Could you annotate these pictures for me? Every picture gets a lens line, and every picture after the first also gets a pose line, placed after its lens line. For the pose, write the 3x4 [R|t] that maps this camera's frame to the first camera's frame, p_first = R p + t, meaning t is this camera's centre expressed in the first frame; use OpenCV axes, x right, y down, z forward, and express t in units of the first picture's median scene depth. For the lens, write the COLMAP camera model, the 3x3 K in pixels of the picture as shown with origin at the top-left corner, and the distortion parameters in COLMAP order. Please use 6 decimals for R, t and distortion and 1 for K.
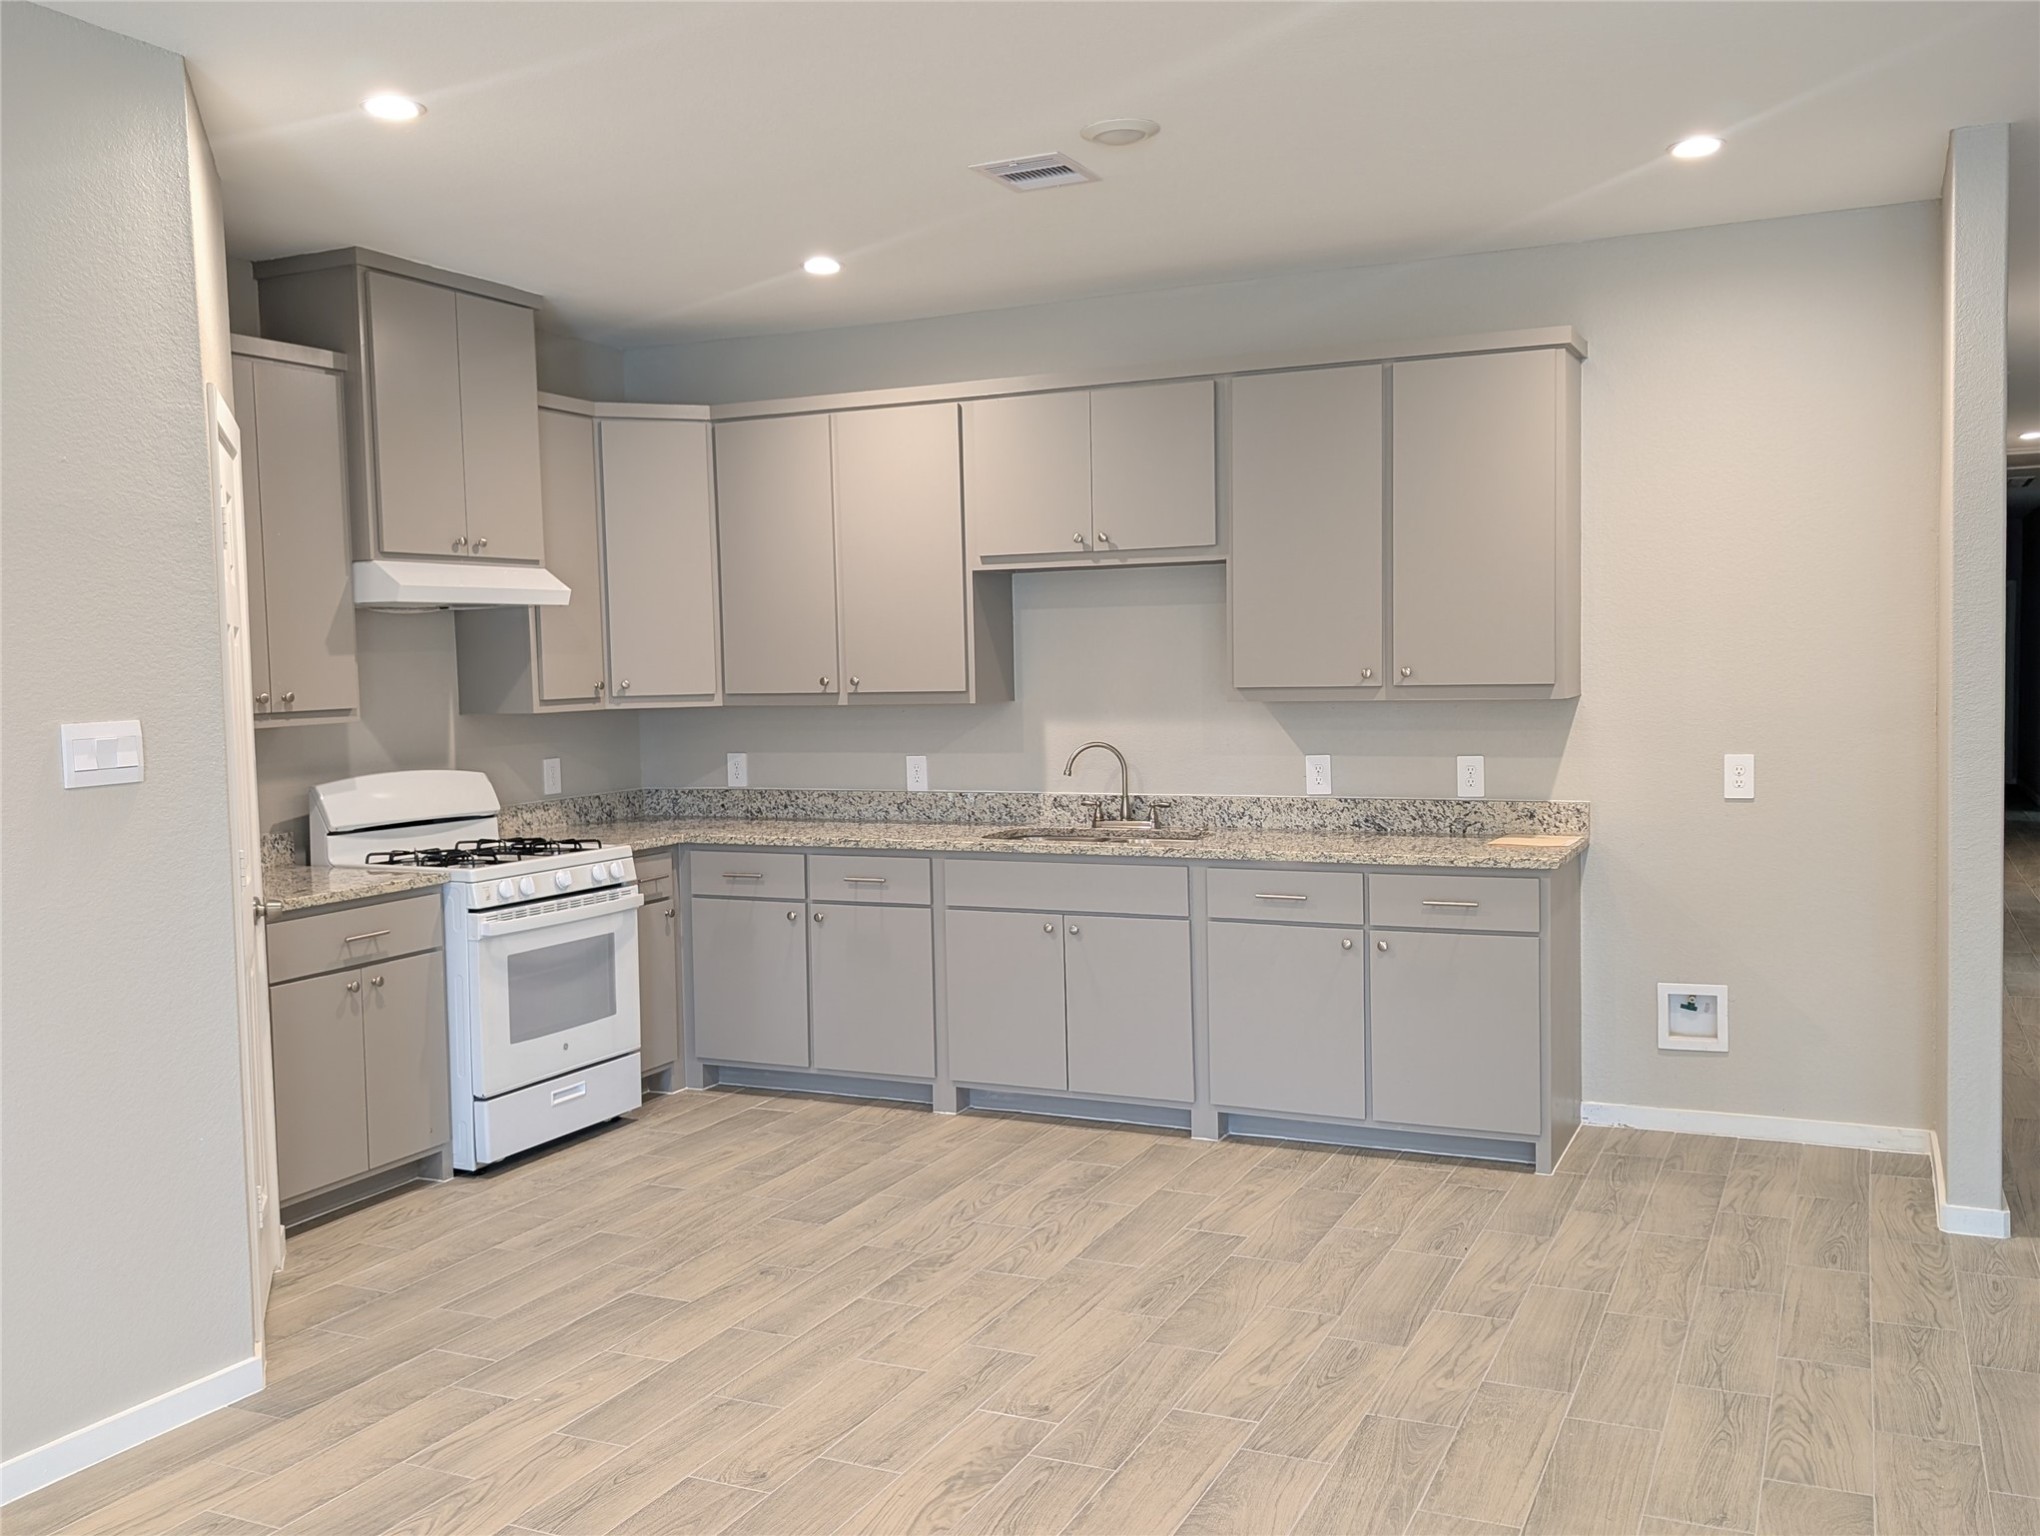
lens RADIAL K [[1800.7, 0, 1023.6], [0, 1800.7, 768.6], [0, 0, 1]] dist [0.036310, -0.057519]
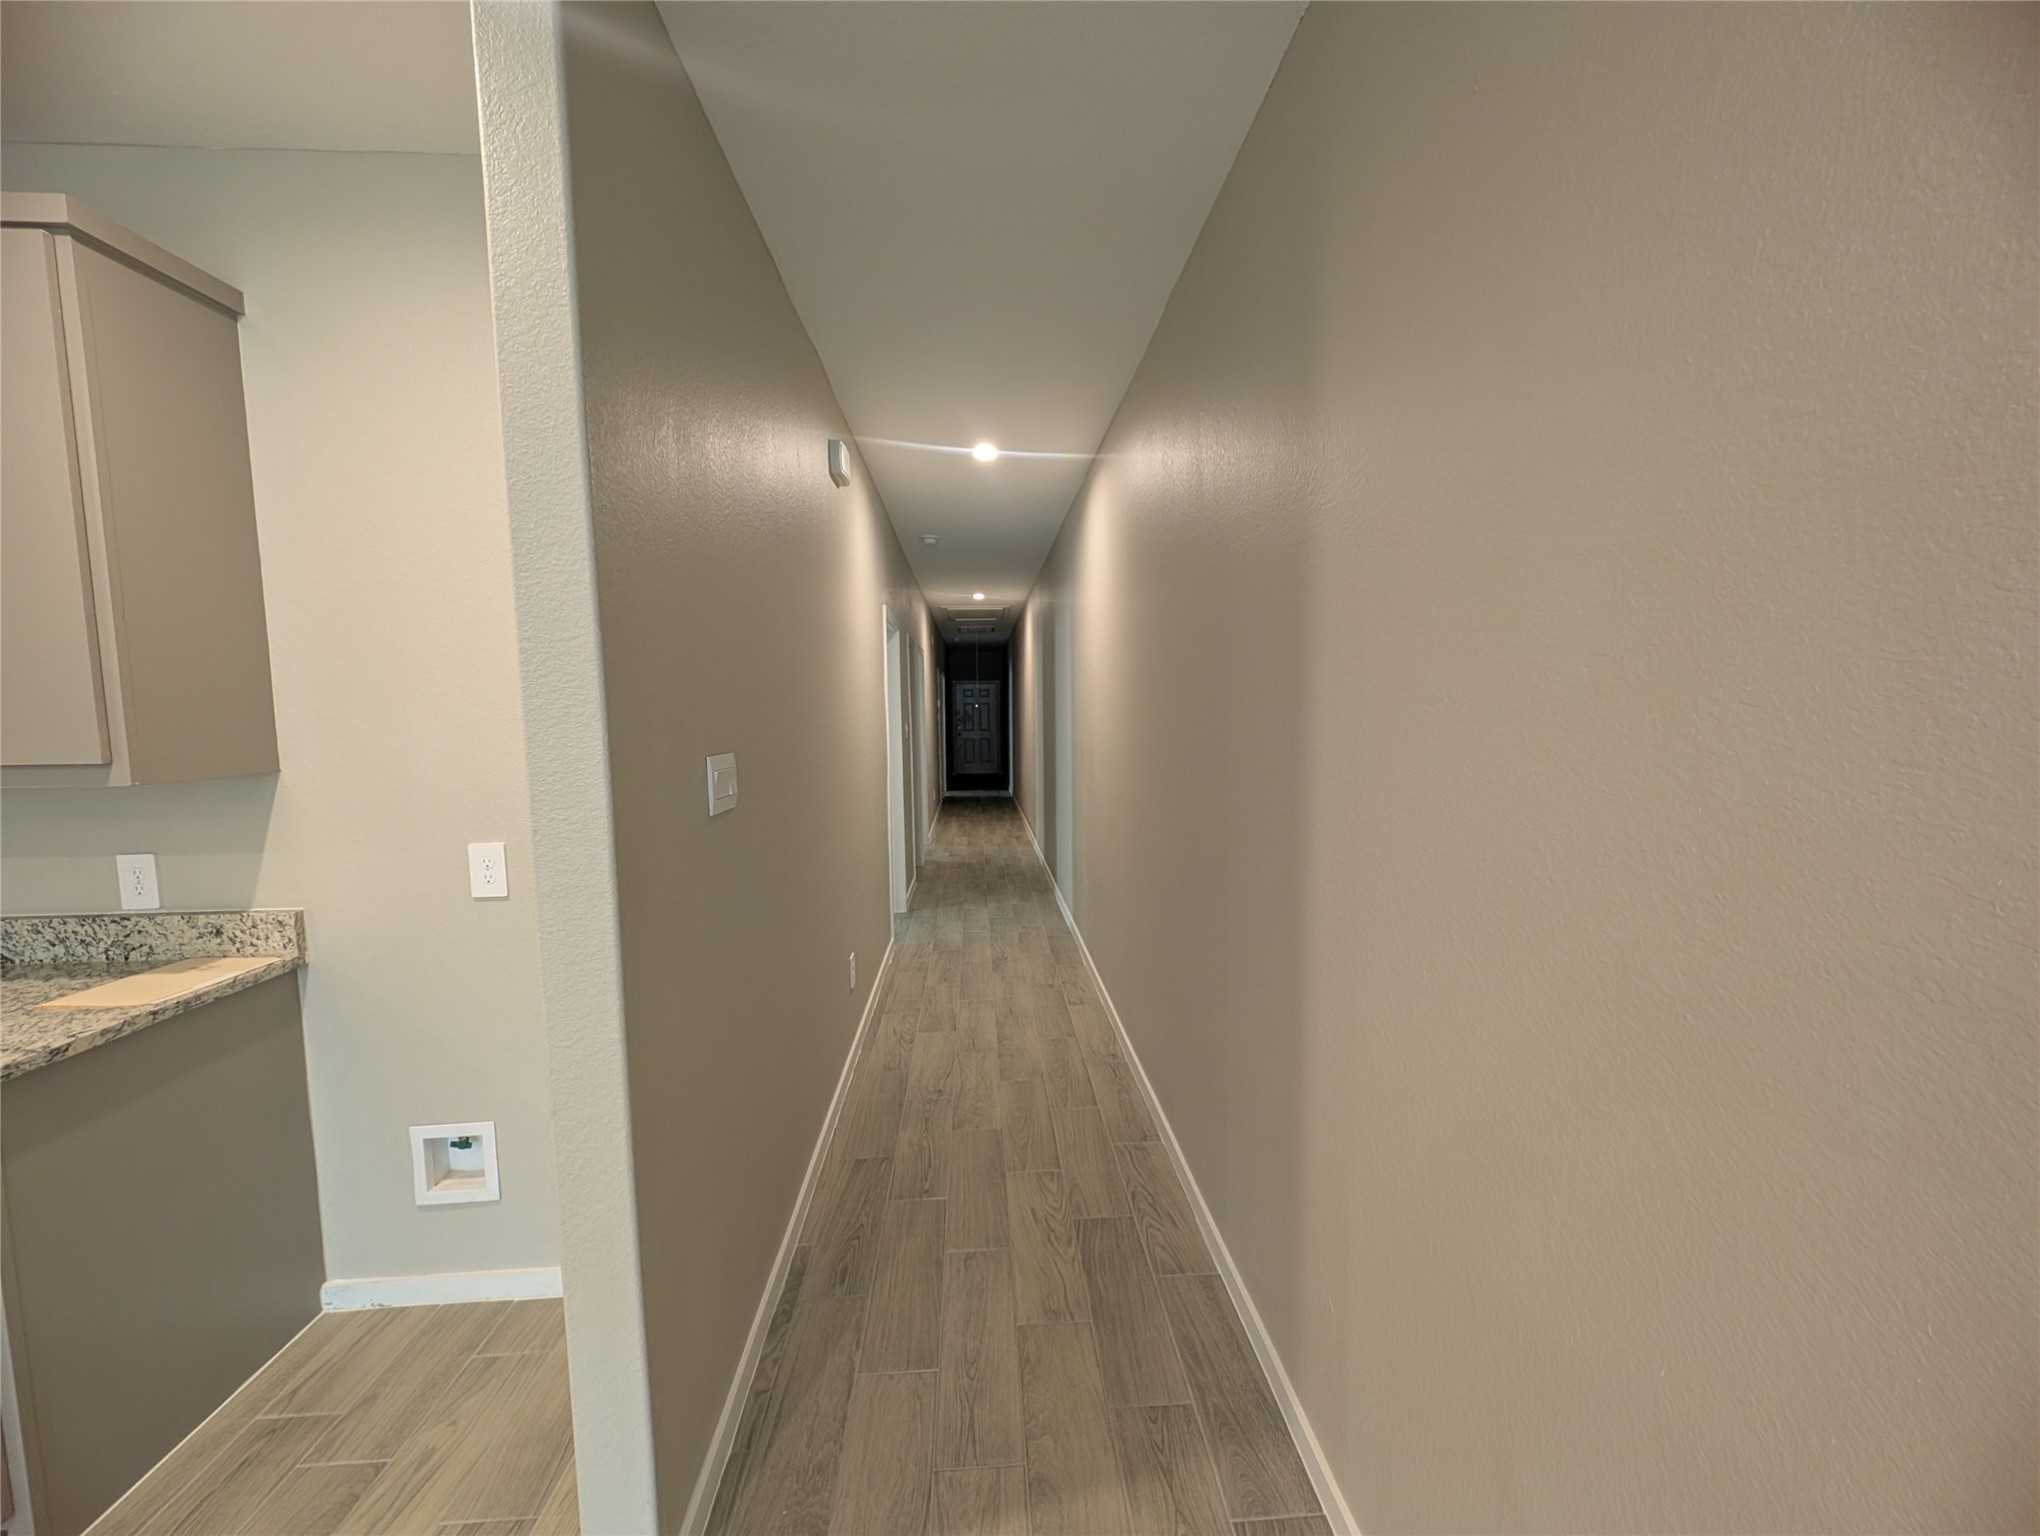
lens RADIAL K [[777.2, 0, 1017.0], [0, 777.2, 774.0], [0, 0, 1]] dist [0.011449, -0.000275]
pose [[0.882938, -0.032688, 0.468350, 0.423285], [0.025661, 0.999442, 0.021378, -0.038163], [-0.468787, -0.006857, 0.883284, 0.556129]]
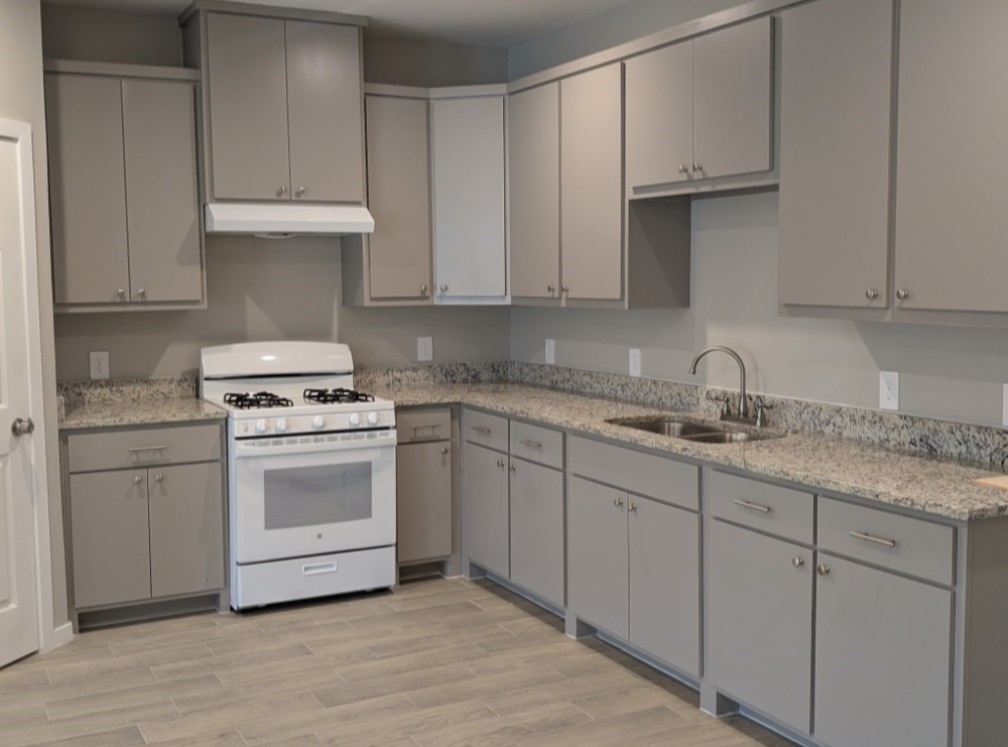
lens RADIAL K [[1106.3, 0, 503.8], [0, 1106.3, 368.7], [0, 0, 1]] dist [0.009624, 0.000000]
pose [[0.792514, 0.067178, -0.606143, 0.393223], [-0.046212, 0.997672, 0.050150, -0.032251], [0.608101, -0.011733, 0.793773, 0.382328]]
